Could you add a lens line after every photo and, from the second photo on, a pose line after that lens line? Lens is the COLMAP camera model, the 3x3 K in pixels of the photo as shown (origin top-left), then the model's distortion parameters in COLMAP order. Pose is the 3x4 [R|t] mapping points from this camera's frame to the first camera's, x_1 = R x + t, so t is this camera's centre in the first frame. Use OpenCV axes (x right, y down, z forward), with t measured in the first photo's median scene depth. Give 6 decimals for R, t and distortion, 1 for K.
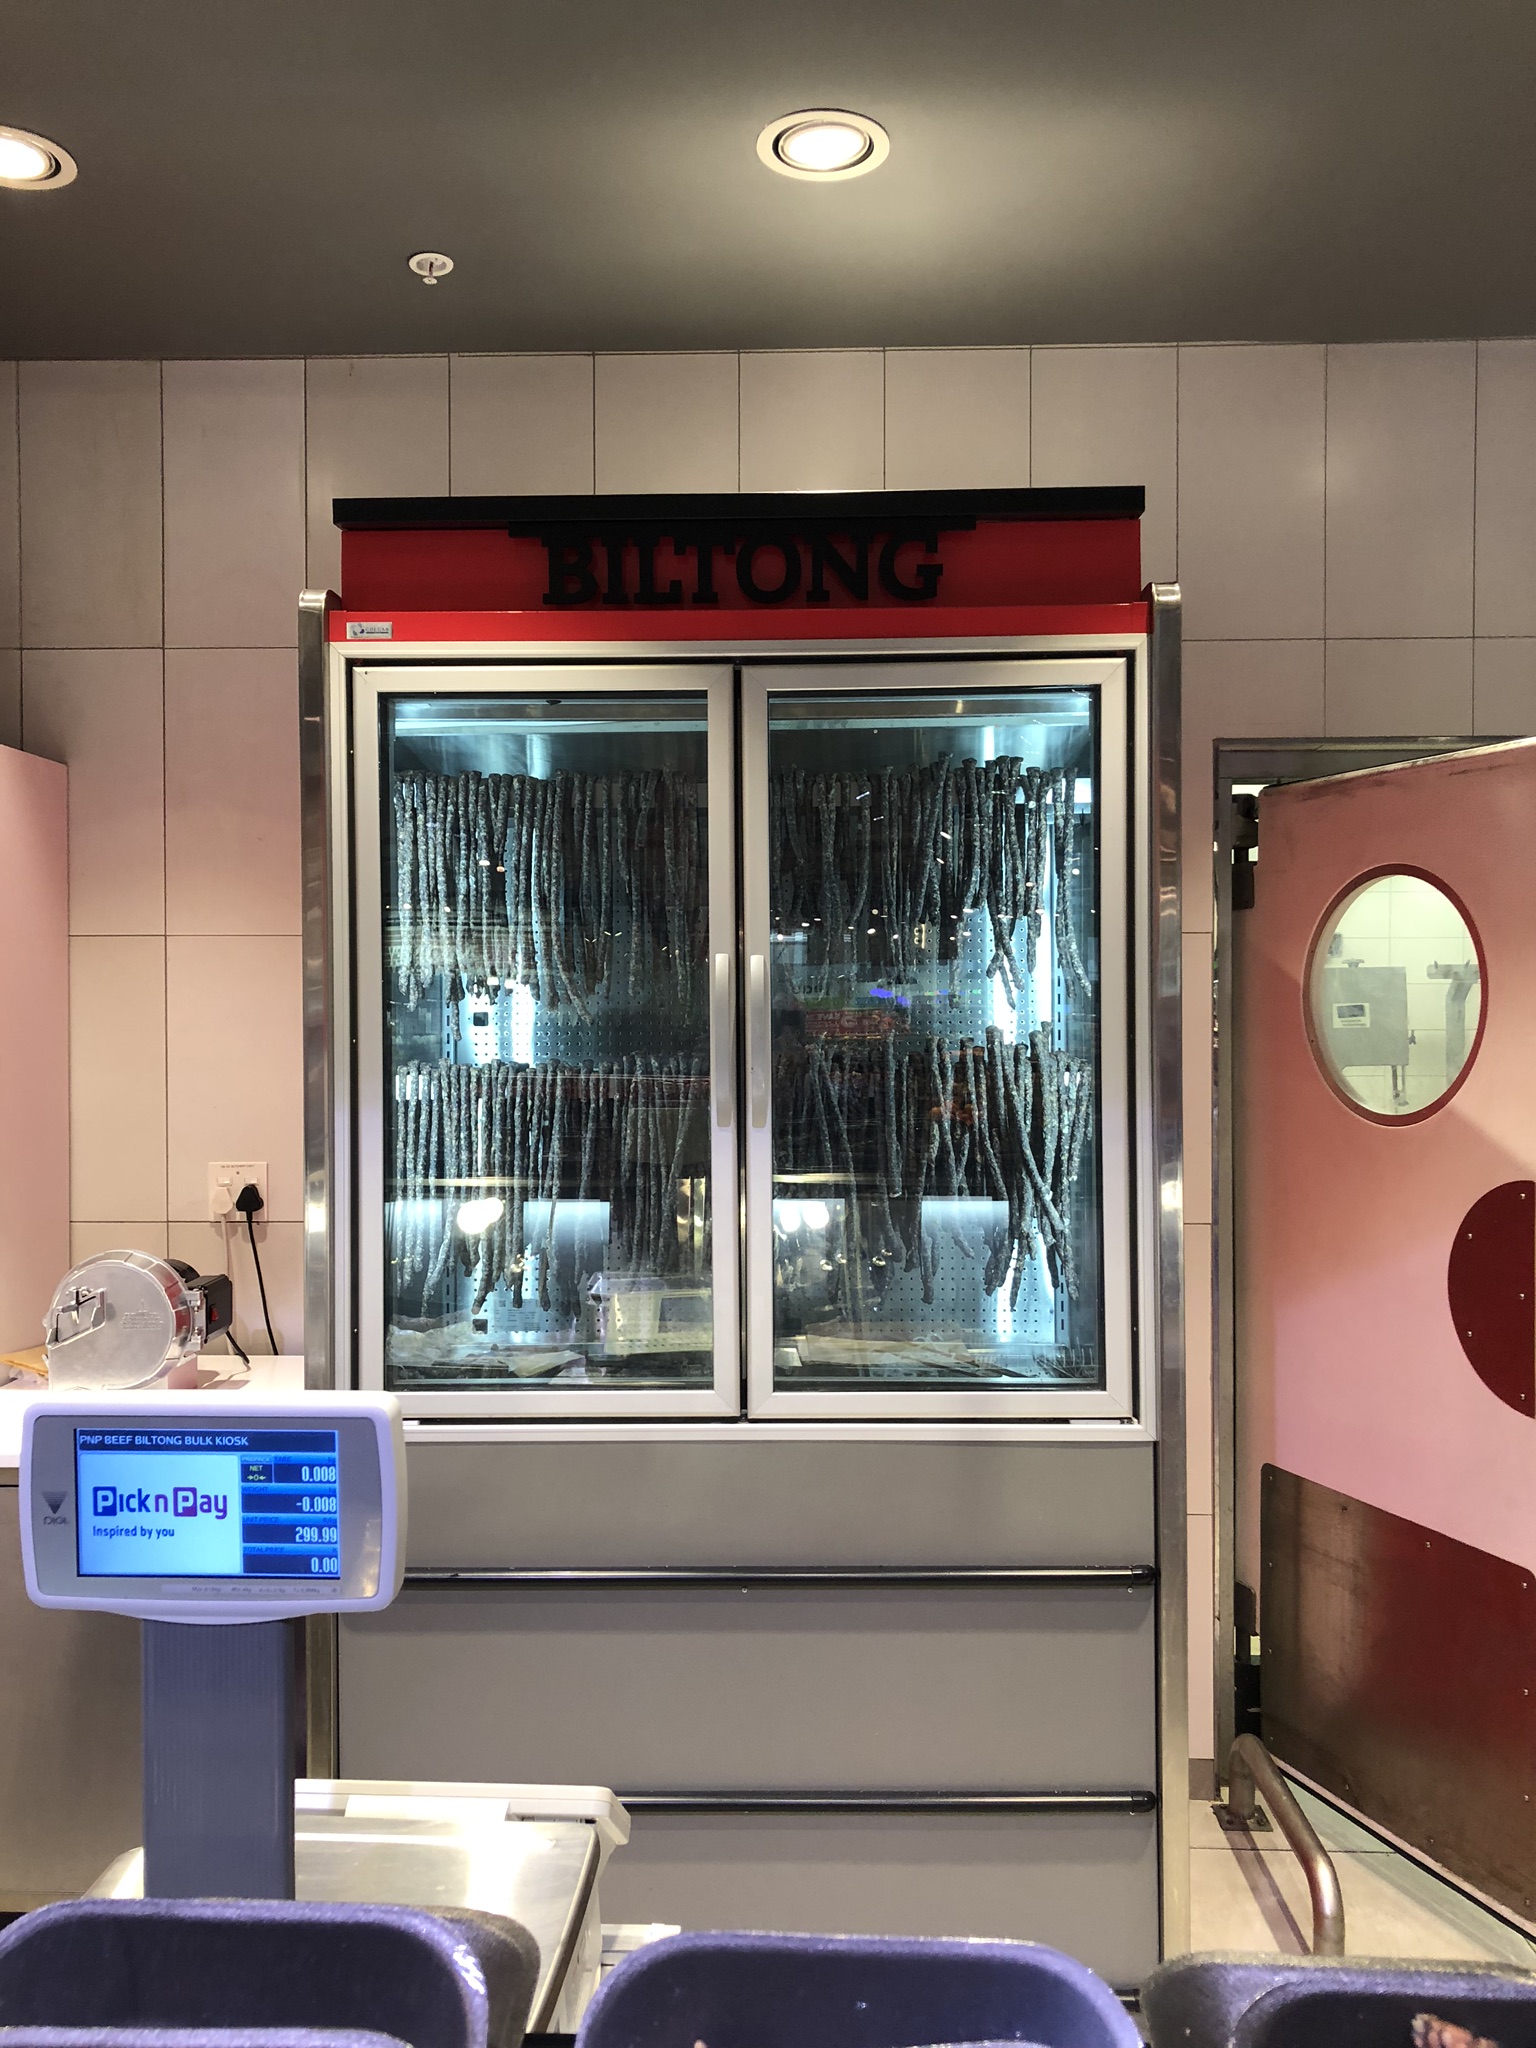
lens RADIAL K [[1693.0, 0, 768.0], [0, 1693.0, 1024.0], [0, 0, 1]] dist [0.084996, -0.149644]
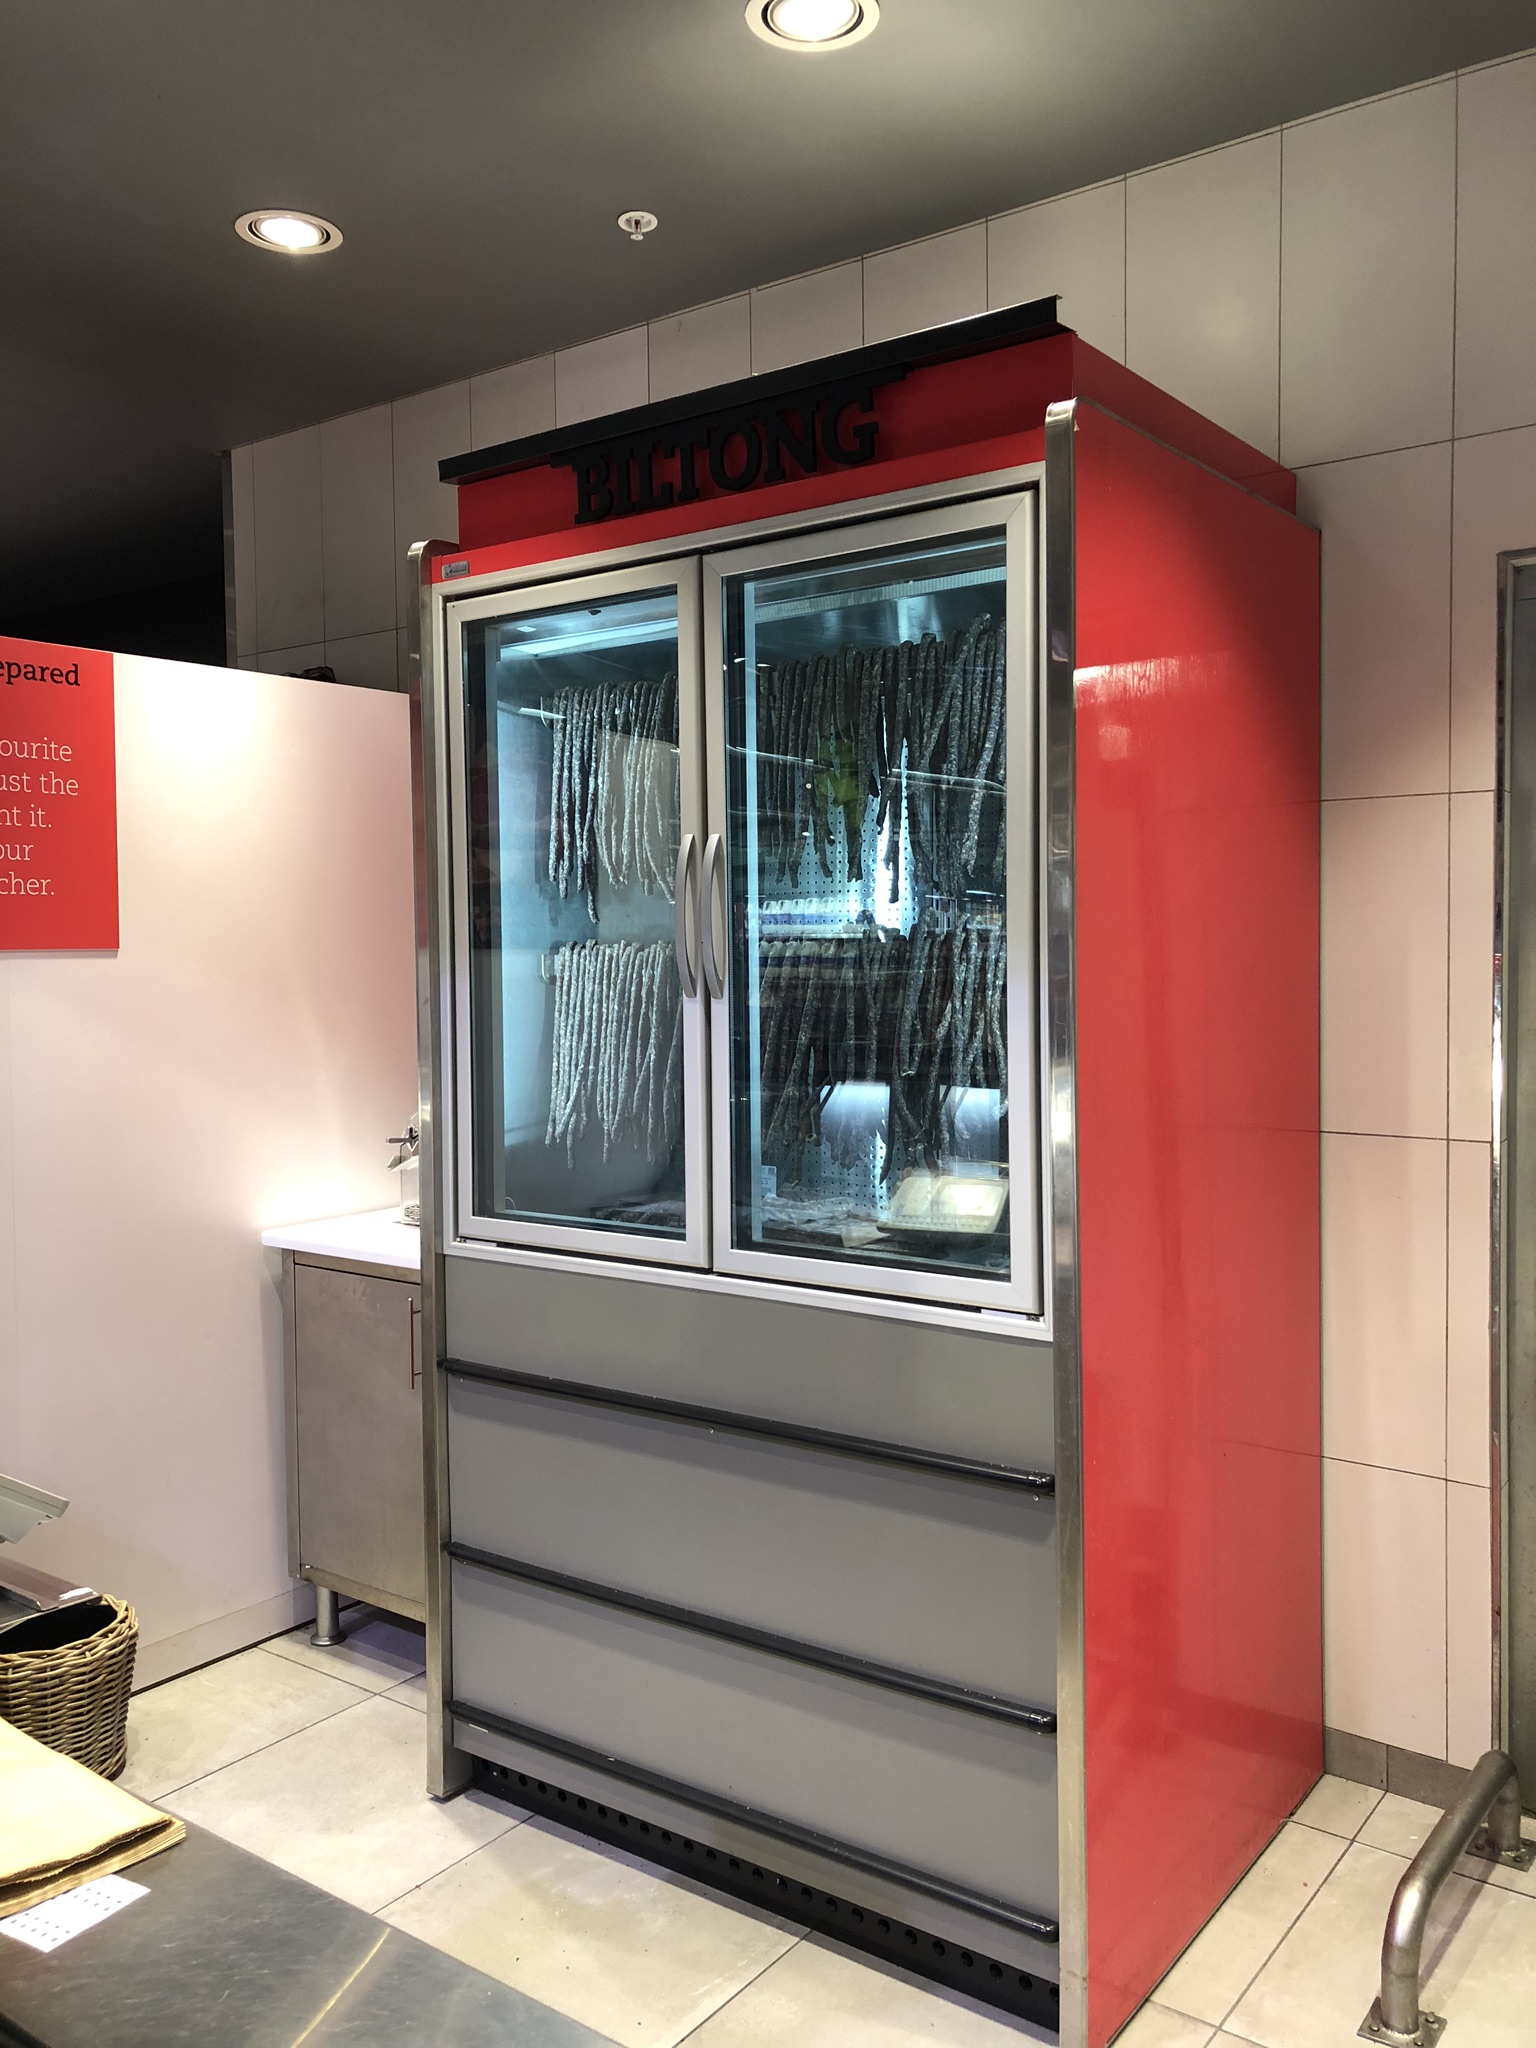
lens RADIAL K [[1693.0, 0, 768.0], [0, 1693.0, 1024.0], [0, 0, 1]] dist [0.084996, -0.149644]
pose [[0.814055, 0.023564, -0.580309, 0.627551], [0.000410, 0.999153, 0.041147, 0.033570], [0.580787, -0.033734, 0.813356, 0.161136]]
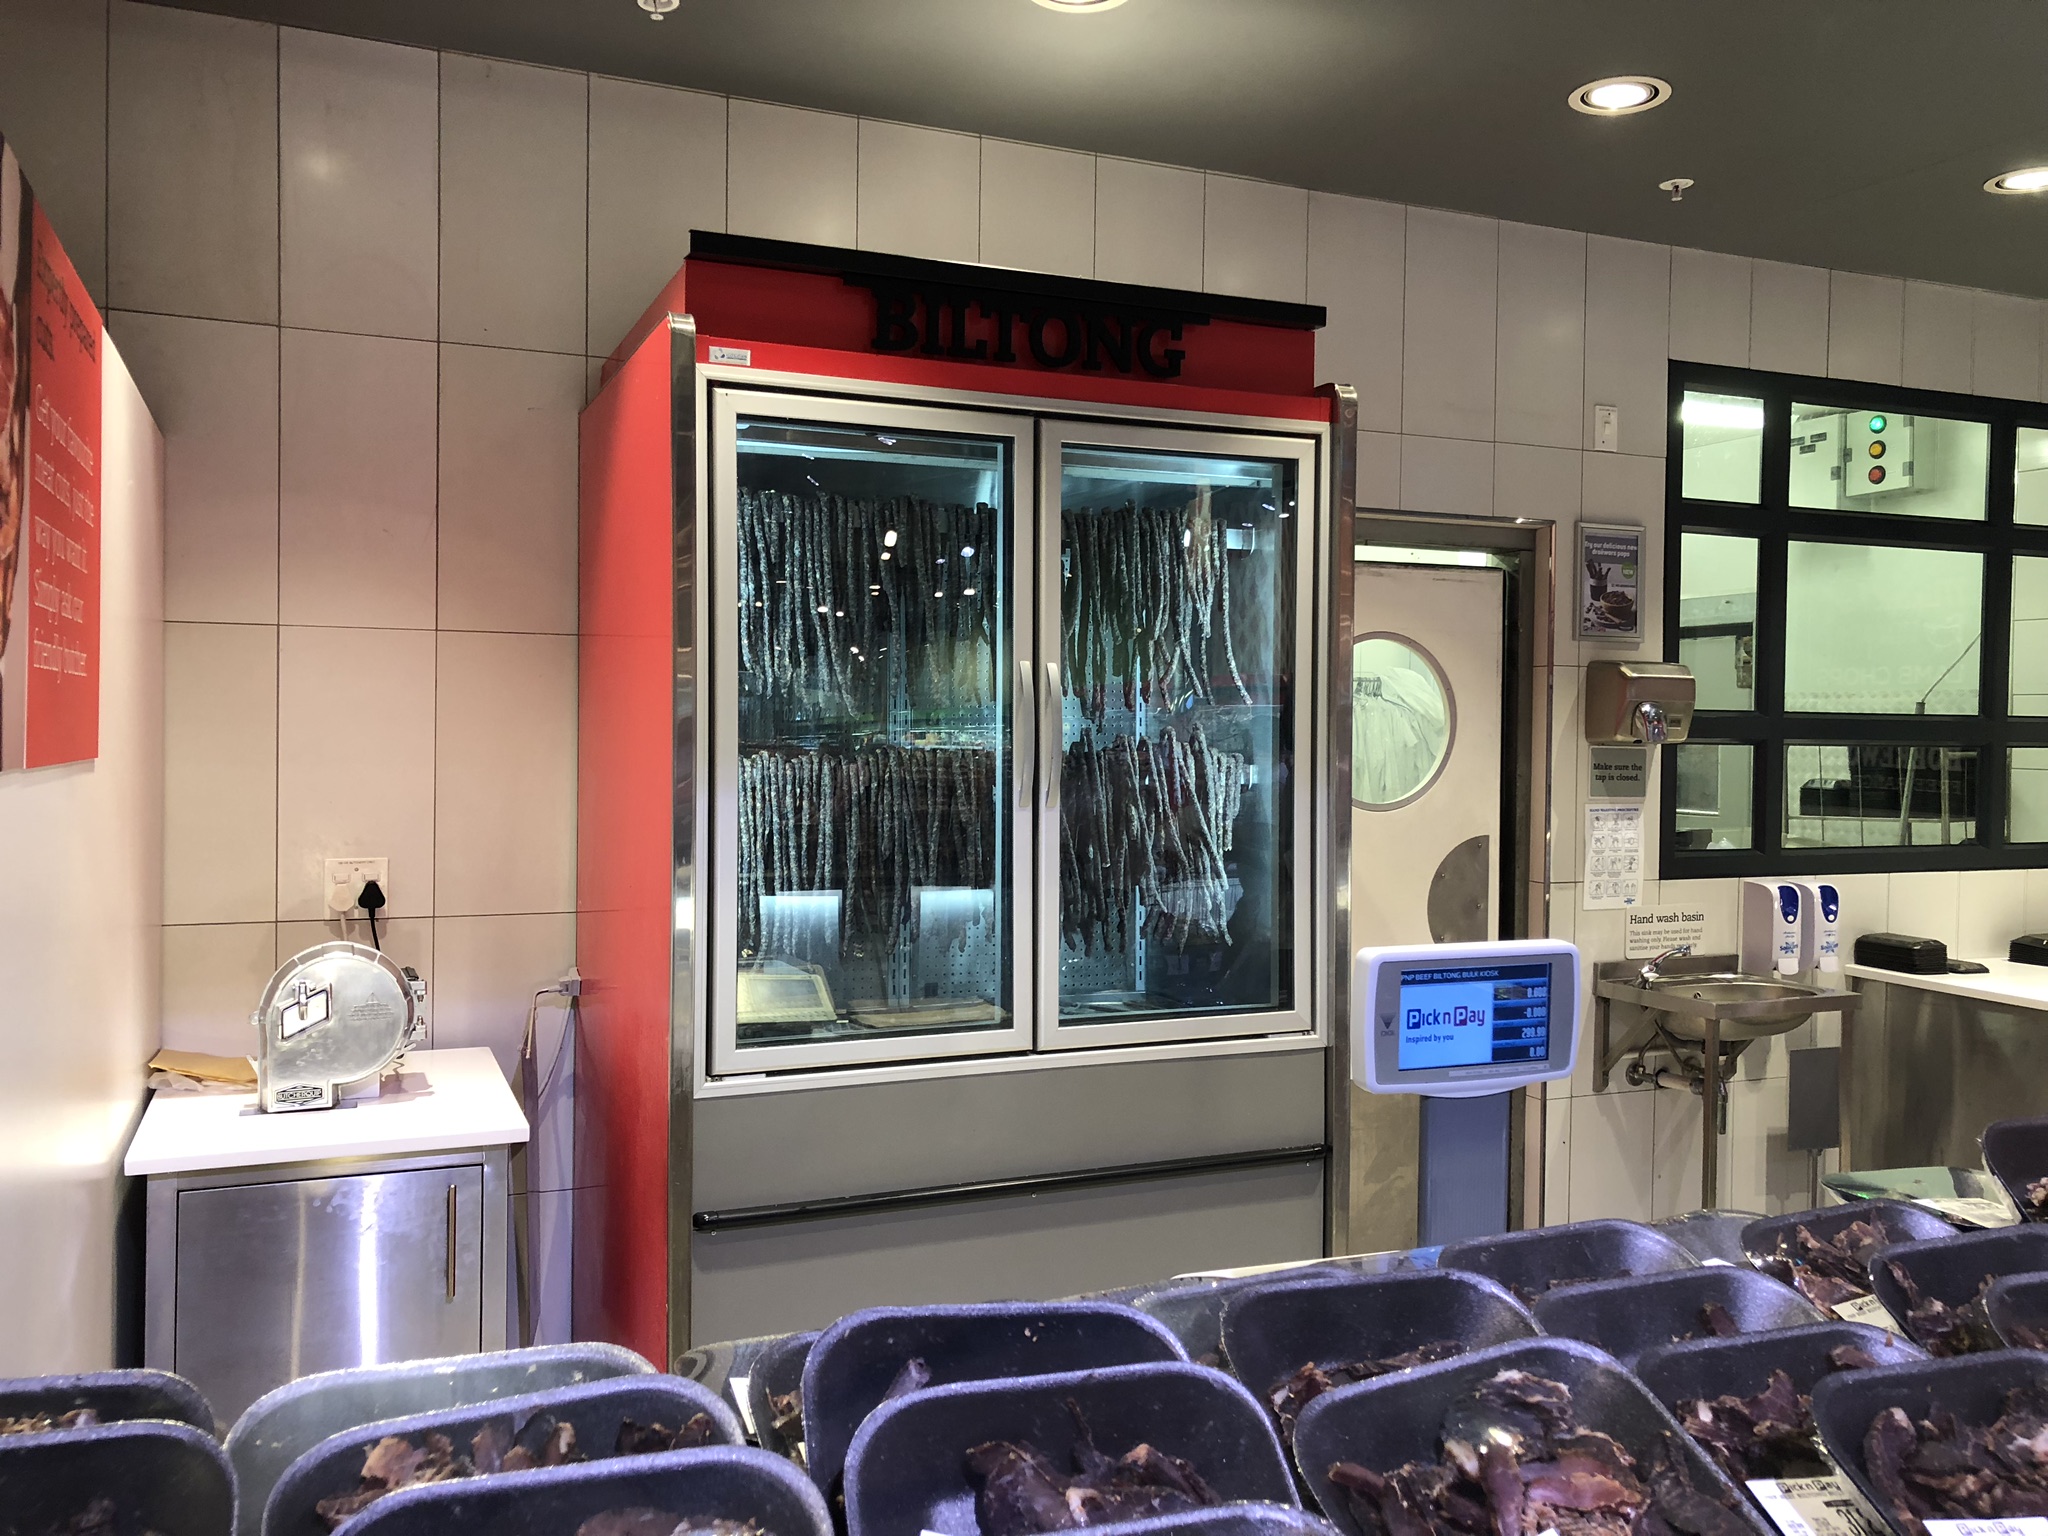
lens RADIAL K [[1693.0, 0, 1032.6], [0, 1693.0, 757.1], [0, 0, 1]] dist [0.084996, -0.149644]
pose [[0.906953, 0.004899, 0.421204, -0.518236], [-0.008358, 0.999945, 0.006366, 0.018201], [-0.421150, -0.009294, 0.906944, -0.076355]]
